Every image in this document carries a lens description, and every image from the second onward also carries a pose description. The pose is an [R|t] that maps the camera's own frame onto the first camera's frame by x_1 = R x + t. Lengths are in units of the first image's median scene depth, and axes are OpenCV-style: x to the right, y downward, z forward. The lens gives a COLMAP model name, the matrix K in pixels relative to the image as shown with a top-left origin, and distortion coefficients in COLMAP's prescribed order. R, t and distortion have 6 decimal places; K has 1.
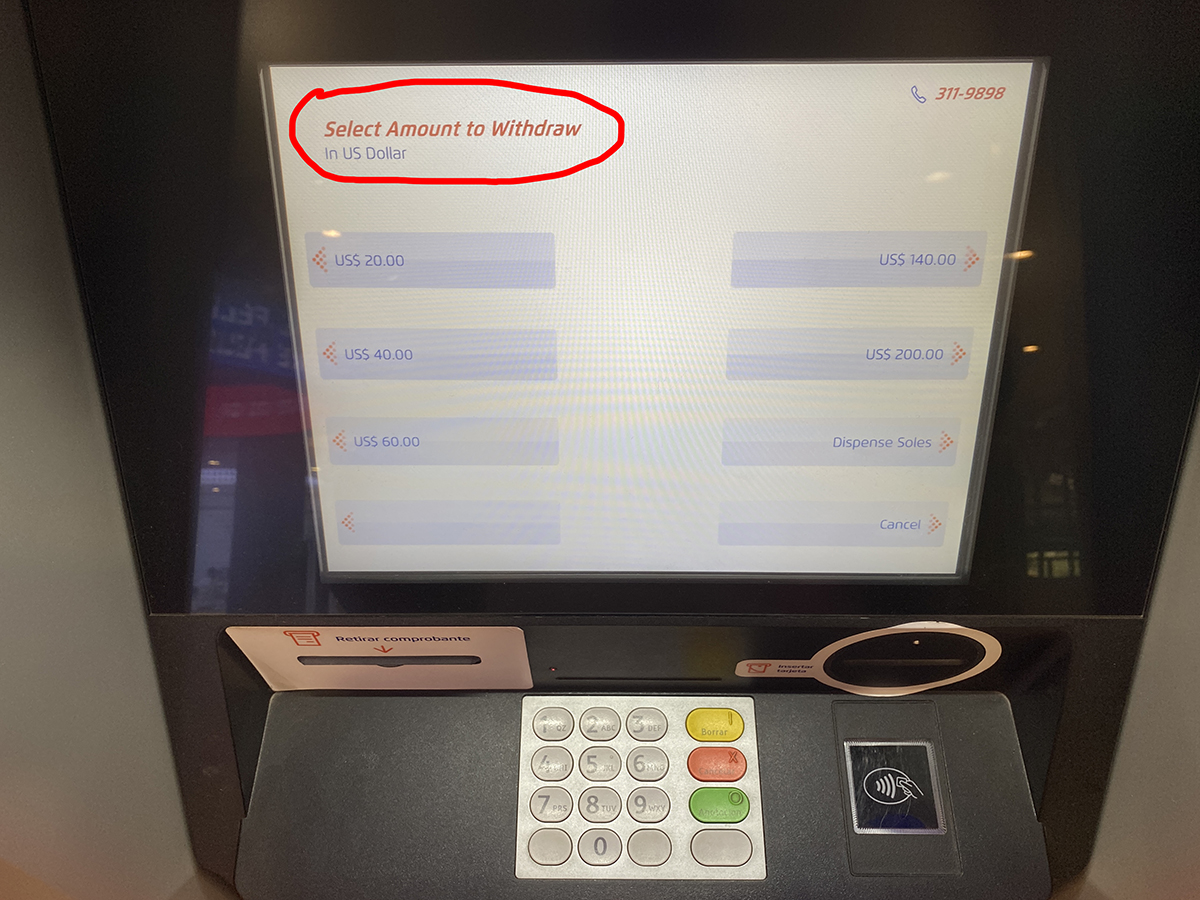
lens RADIAL K [[927.2, 0, 592.5], [0, 927.2, 450.4], [0, 0, 1]] dist [-0.033805, 0.004161]
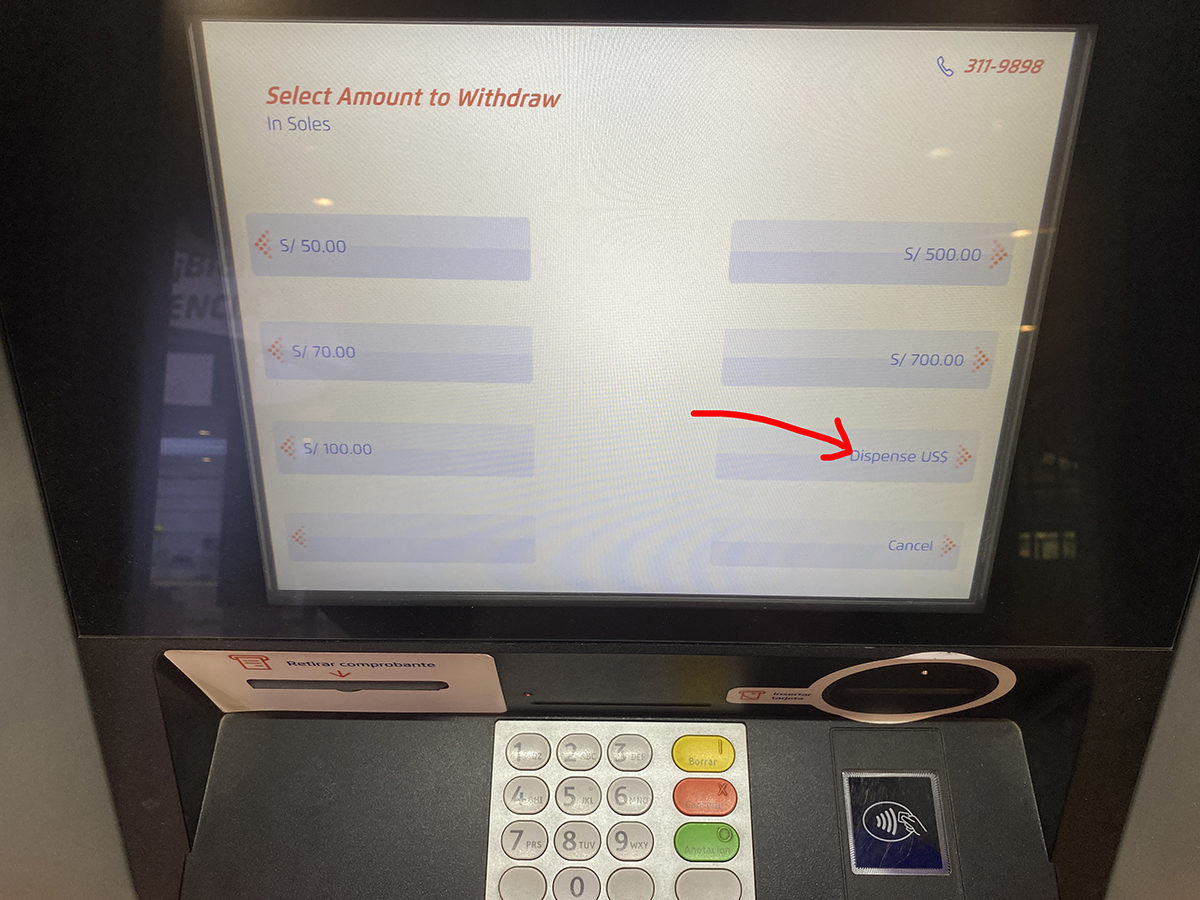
lens RADIAL K [[927.2, 0, 600.5], [0, 927.2, 448.2], [0, 0, 1]] dist [-0.033805, 0.004161]
pose [[0.999817, 0.010977, 0.015677, 0.012492], [-0.011389, 0.999585, 0.026469, -0.032587], [-0.015380, -0.026643, 0.999527, 0.091689]]
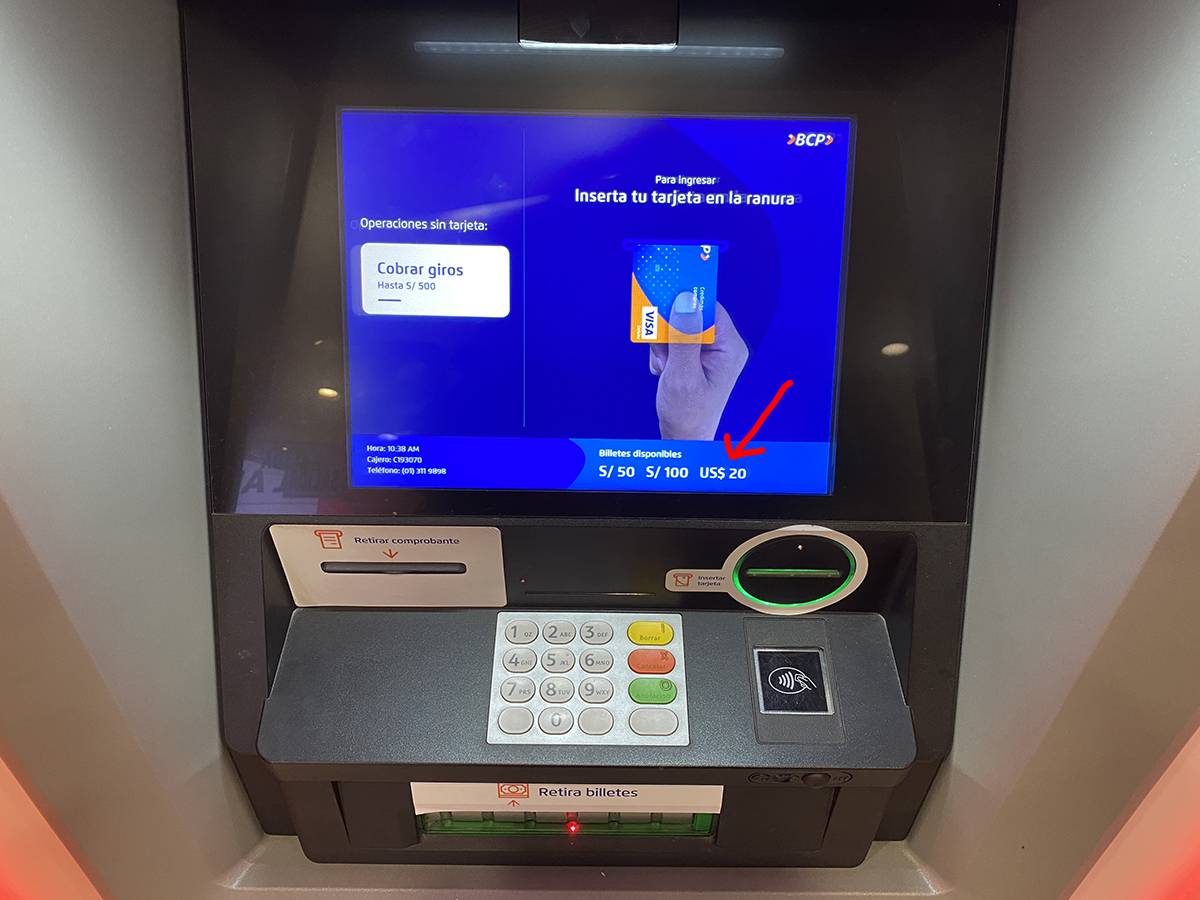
lens RADIAL K [[927.2, 0, 604.5], [0, 927.2, 458.4], [0, 0, 1]] dist [-0.033805, 0.004161]
pose [[0.999350, 0.017546, 0.031503, 0.027496], [-0.011225, 0.981596, -0.190639, 0.317604], [-0.034268, 0.190161, 0.981155, -0.287984]]
